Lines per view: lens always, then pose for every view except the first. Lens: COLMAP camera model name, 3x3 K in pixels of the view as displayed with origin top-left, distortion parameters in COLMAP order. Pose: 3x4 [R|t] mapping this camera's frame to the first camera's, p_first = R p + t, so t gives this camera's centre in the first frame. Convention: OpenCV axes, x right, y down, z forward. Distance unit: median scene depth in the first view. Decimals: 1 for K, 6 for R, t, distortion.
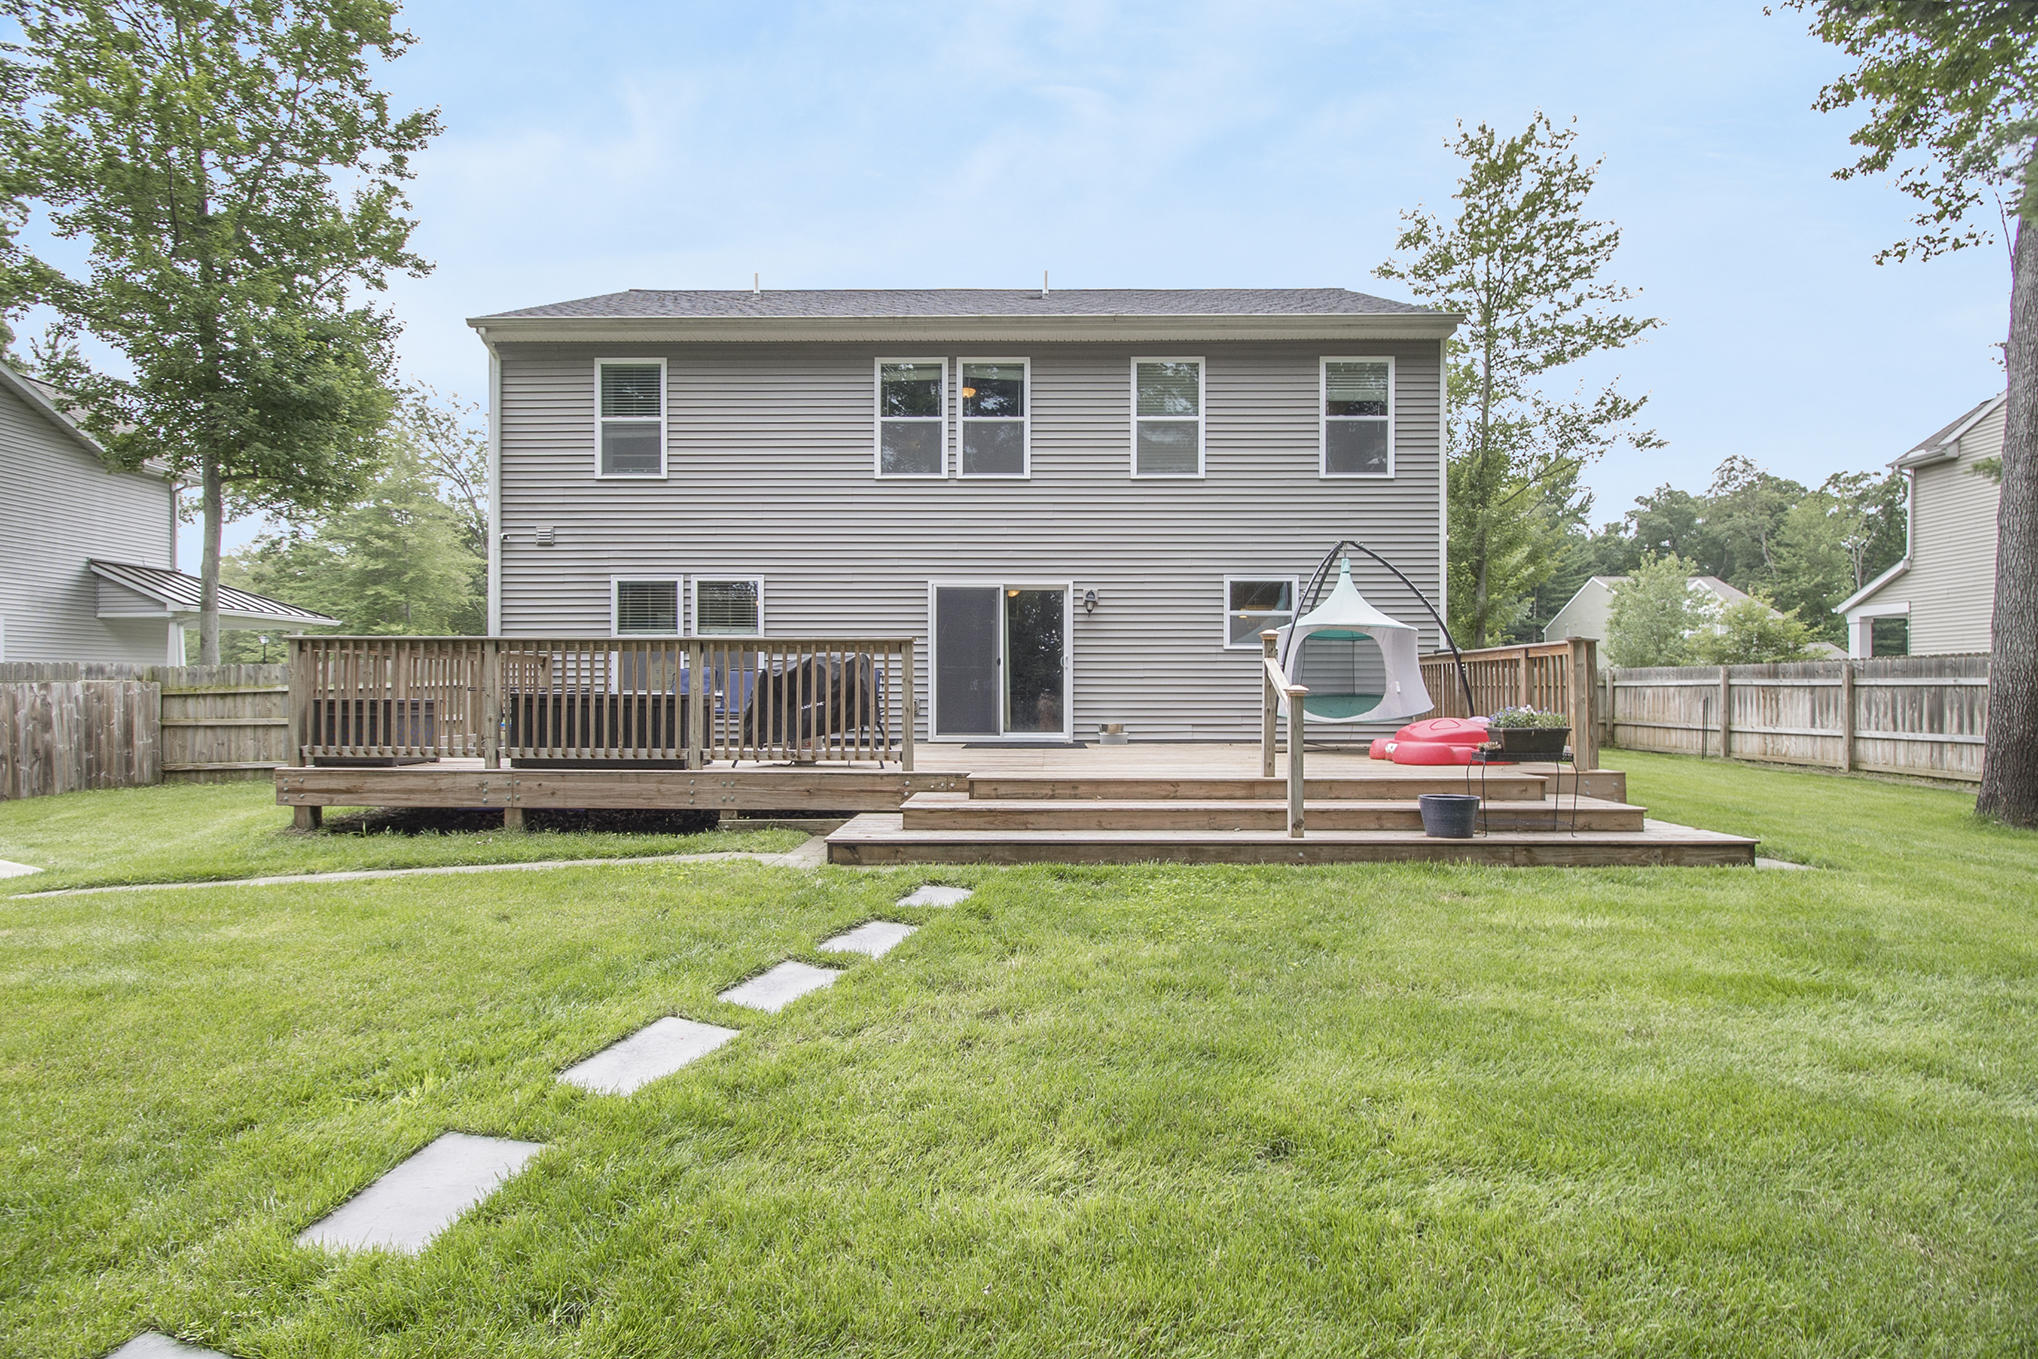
lens RADIAL K [[964.2, 0, 1027.5], [0, 964.2, 690.3], [0, 0, 1]] dist [0.000090, 0.000286]
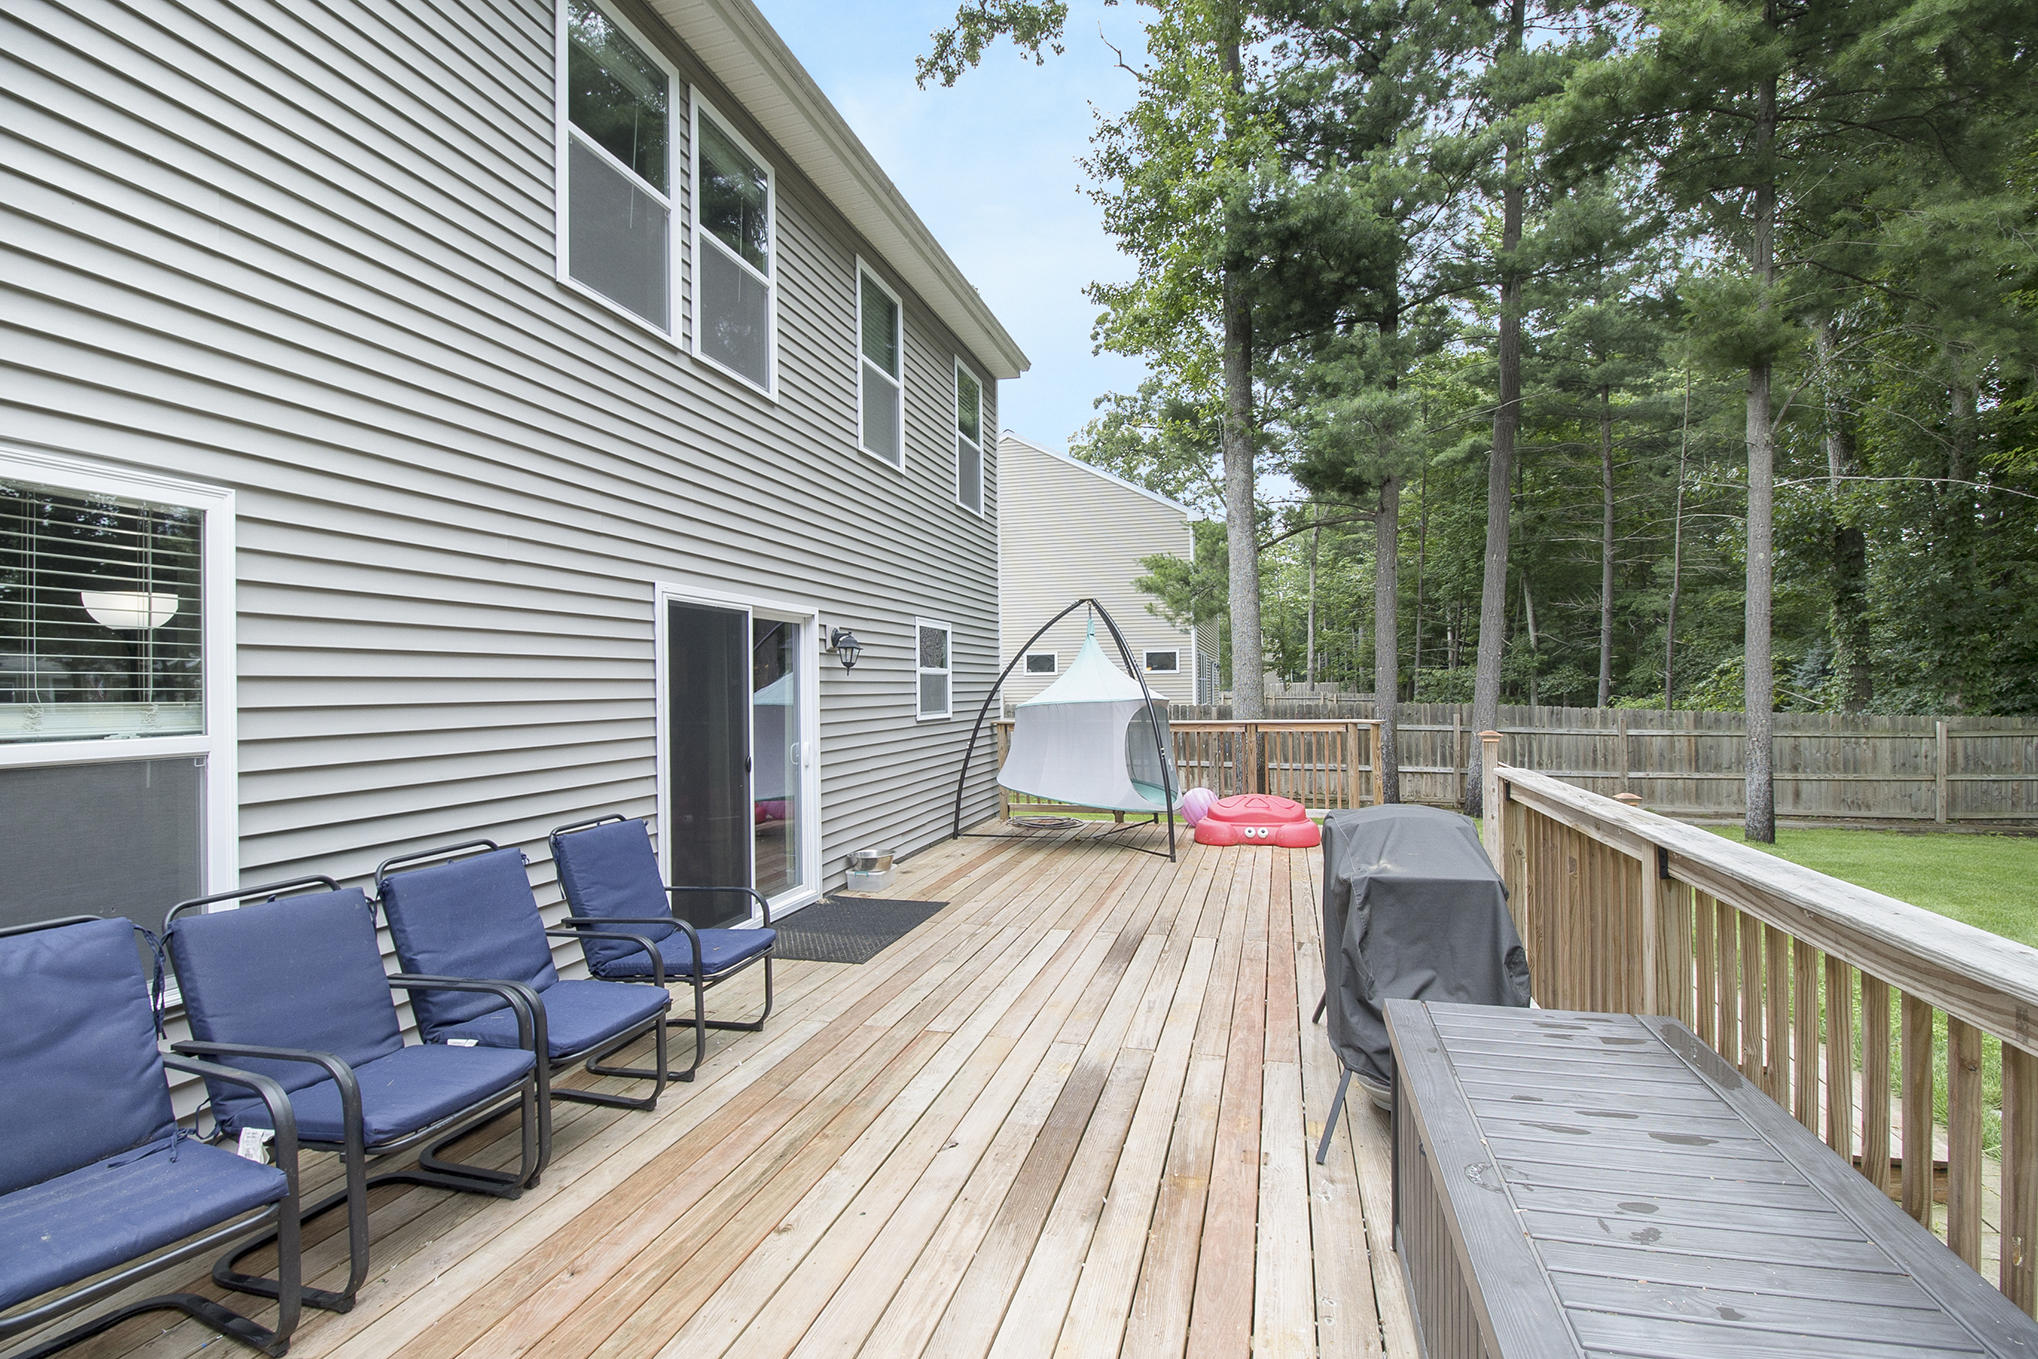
lens RADIAL K [[956.2, 0, 1025.8], [0, 956.2, 676.0], [0, 0, 1]] dist [0.017731, -0.022889]
pose [[0.230334, 0.004691, 0.973100, -0.463316], [0.009514, 0.999930, -0.007072, -0.068976], [-0.973065, 0.010887, 0.230273, 0.752449]]
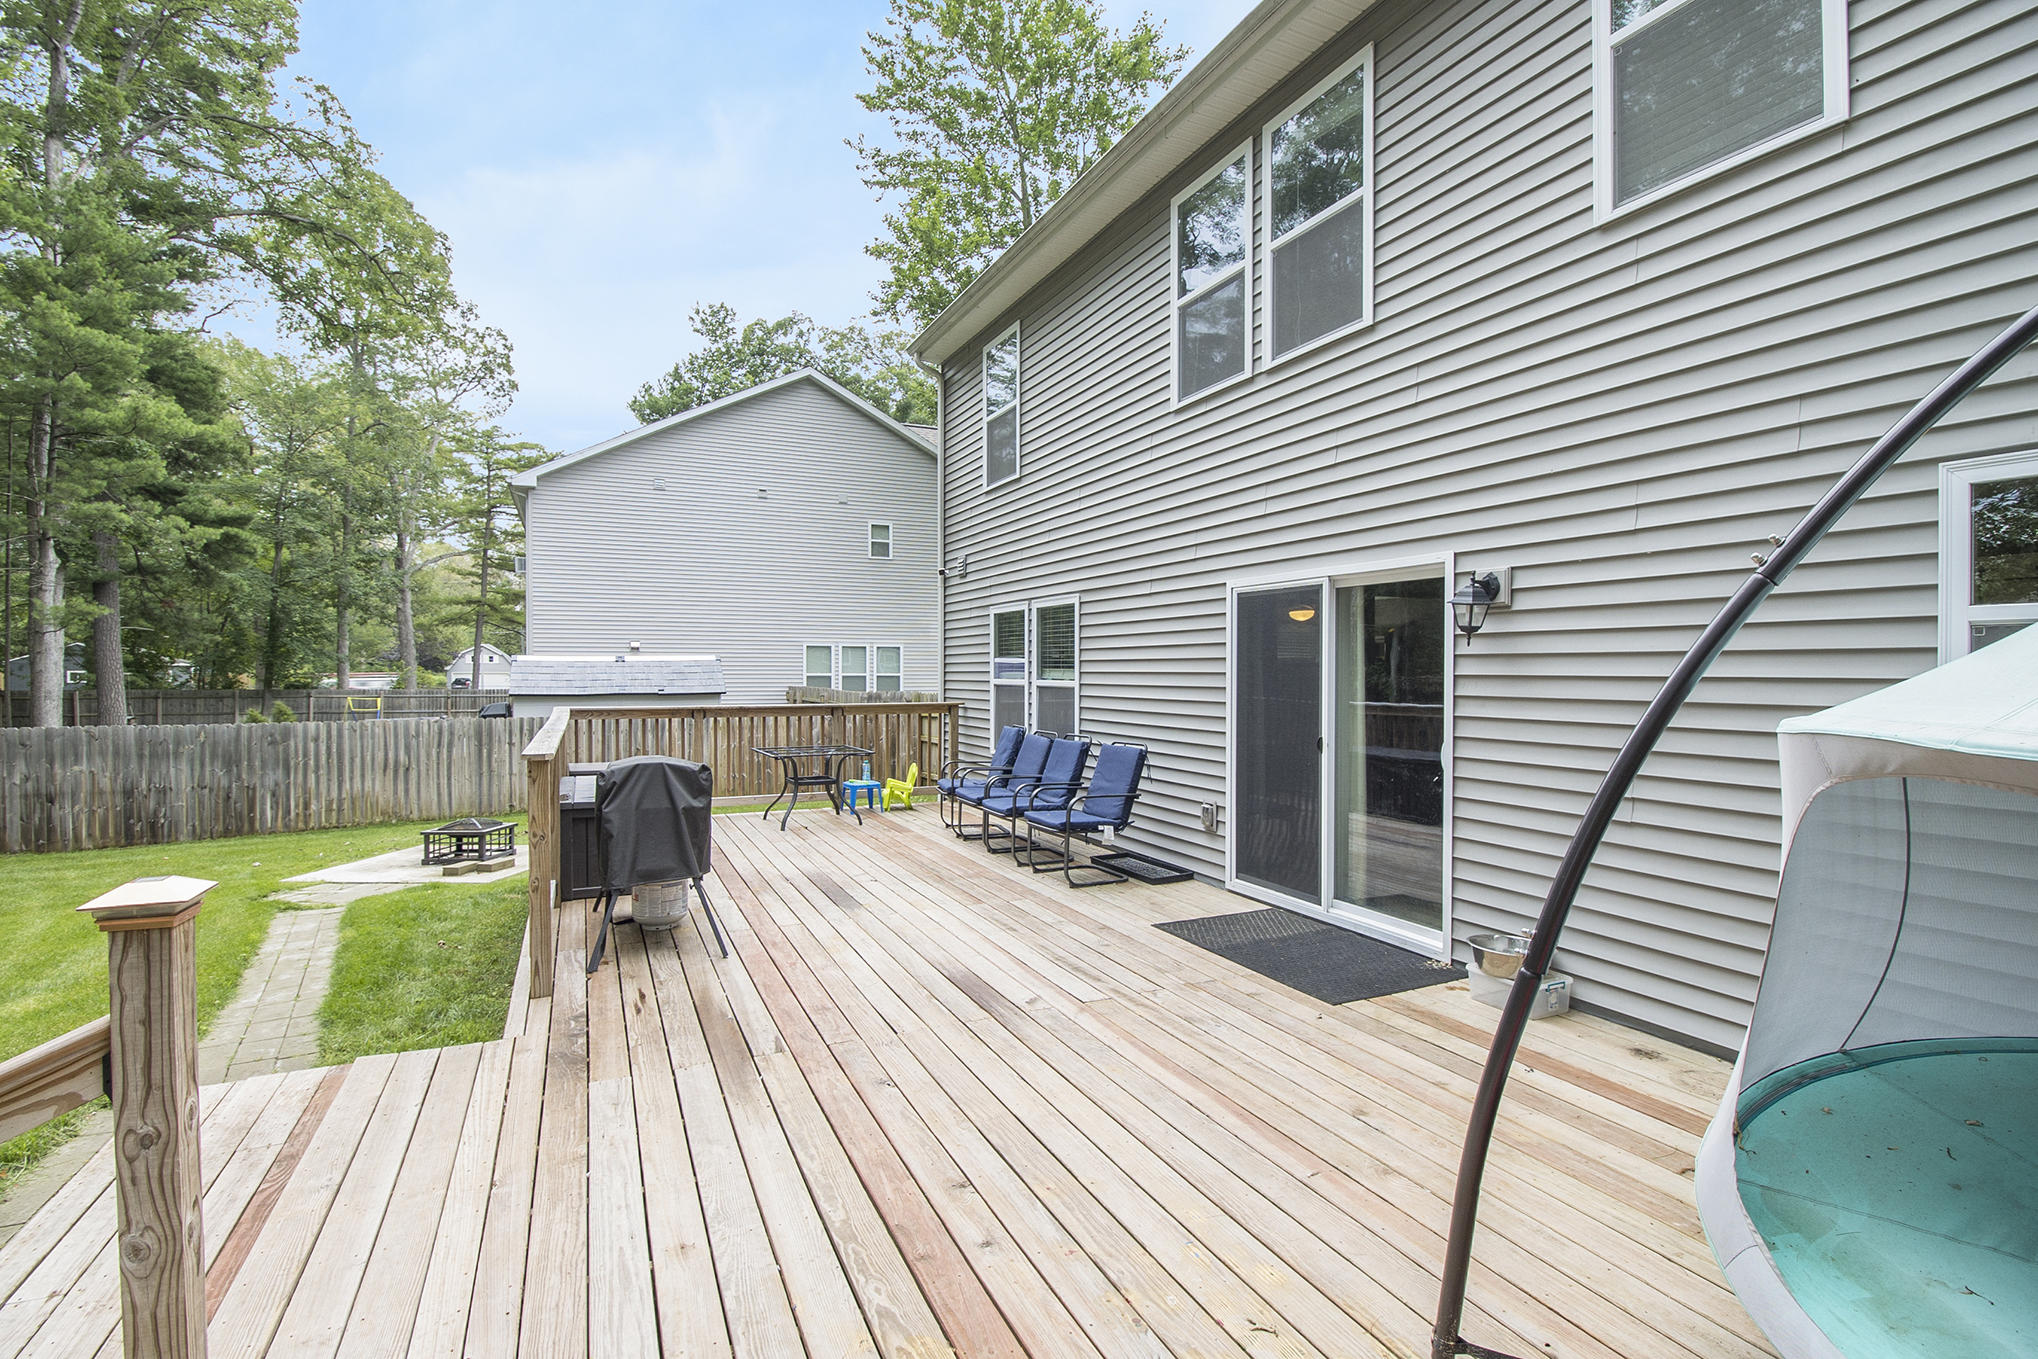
lens RADIAL K [[964.2, 0, 1027.5], [0, 964.2, 690.3], [0, 0, 1]] dist [0.000090, 0.000286]
pose [[0.442054, 0.015977, -0.896846, 0.322635], [0.005460, 0.999775, 0.020502, -0.065736], [0.896972, -0.013960, 0.441867, 0.667562]]
